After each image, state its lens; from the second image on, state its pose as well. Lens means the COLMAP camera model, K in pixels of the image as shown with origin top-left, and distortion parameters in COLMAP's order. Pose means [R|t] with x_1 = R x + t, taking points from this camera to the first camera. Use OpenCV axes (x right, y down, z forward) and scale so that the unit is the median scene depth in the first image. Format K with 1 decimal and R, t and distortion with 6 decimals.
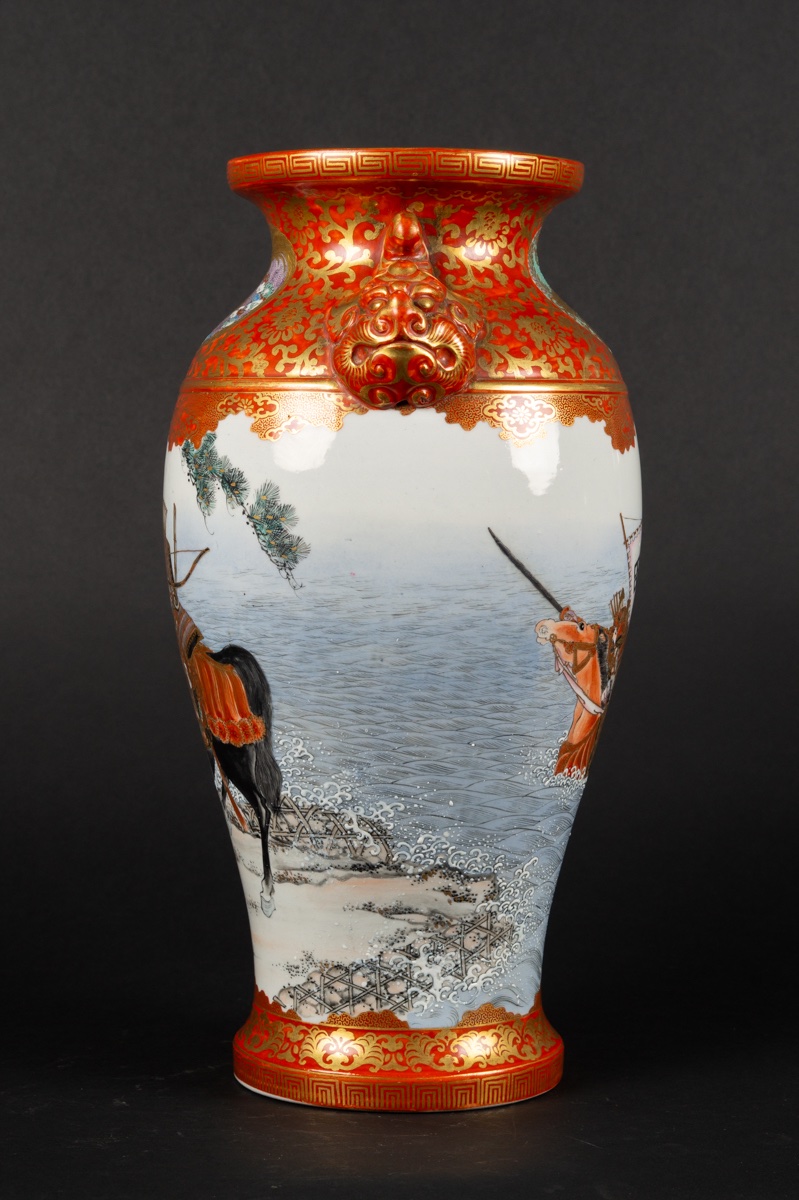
lens RADIAL K [[2941.7, 0, 400.1], [0, 2941.7, 598.9], [0, 0, 1]] dist [0.007594, 0.000000]
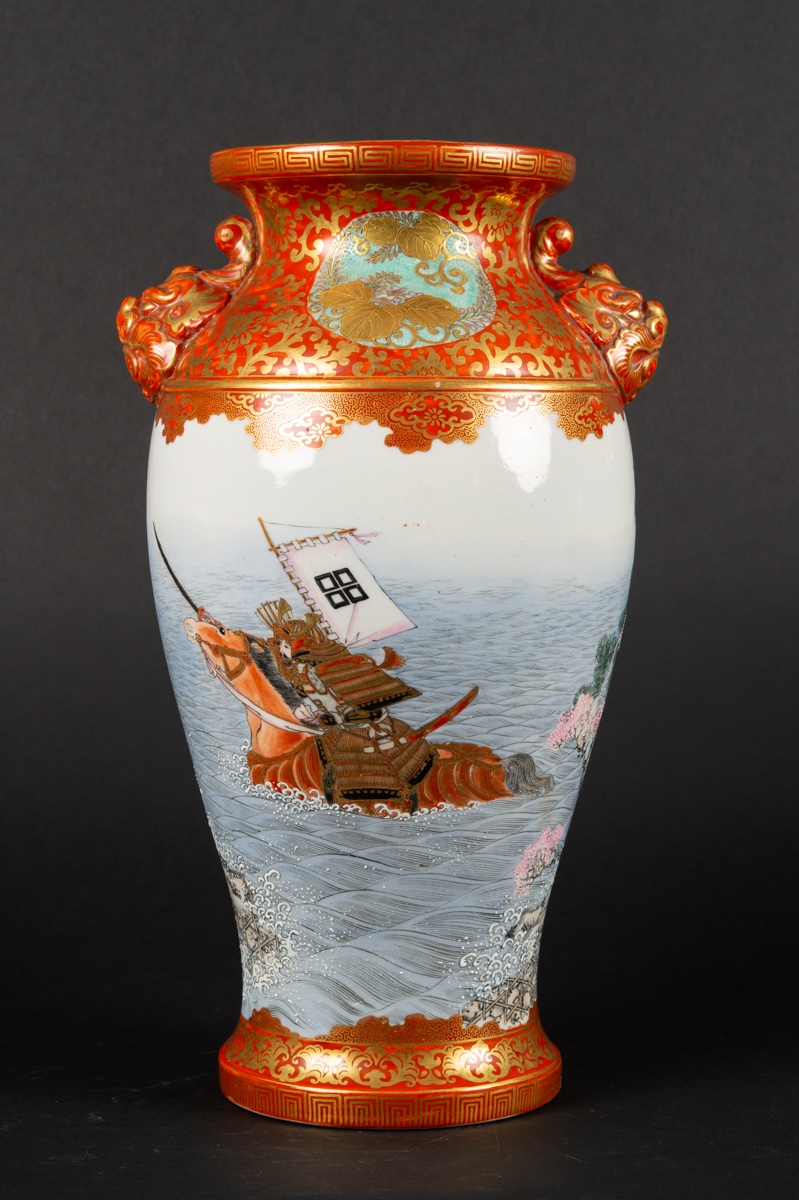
lens RADIAL K [[2941.7, 0, 389.6], [0, 2941.7, 571.7], [0, 0, 1]] dist [0.007594, 0.000000]
pose [[-0.028063, 0.055879, -0.998043, 1.026865], [-0.068994, 0.995947, 0.057701, -0.069811], [0.997222, 0.070479, -0.024094, 1.076537]]
